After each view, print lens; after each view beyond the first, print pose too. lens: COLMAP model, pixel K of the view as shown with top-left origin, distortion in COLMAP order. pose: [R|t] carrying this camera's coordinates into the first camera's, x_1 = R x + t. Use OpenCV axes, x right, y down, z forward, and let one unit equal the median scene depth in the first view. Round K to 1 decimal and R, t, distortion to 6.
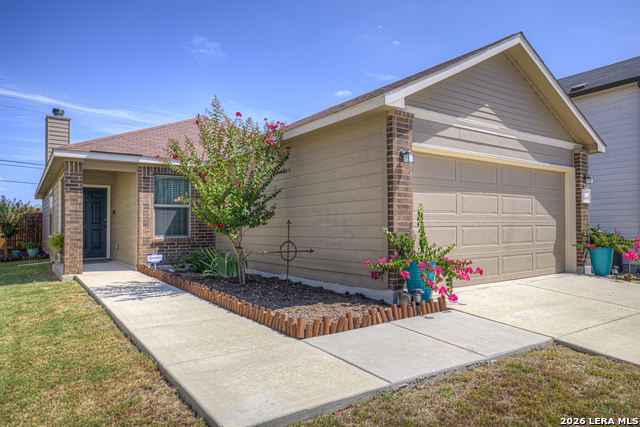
lens RADIAL K [[421.2, 0, 330.0], [0, 421.2, 211.1], [0, 0, 1]] dist [0.022652, -0.000062]
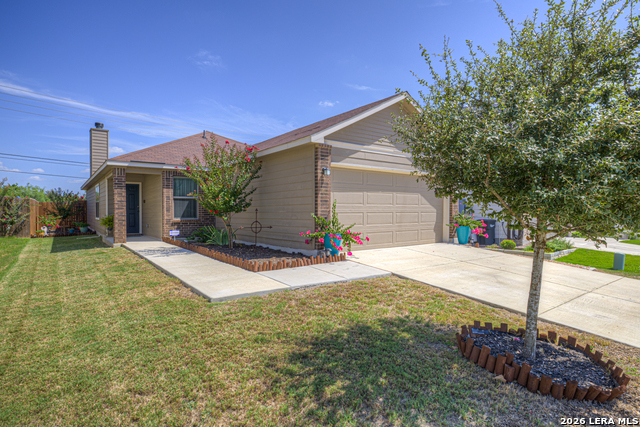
lens RADIAL K [[335.6, 0, 320.0], [0, 335.6, 211.8], [0, 0, 1]] dist [-0.000784, 0.002303]
pose [[0.999655, 0.004115, 0.025960, 0.095599], [-0.005070, 0.999309, 0.036828, -0.013285], [-0.025791, -0.036947, 0.998984, -0.270003]]
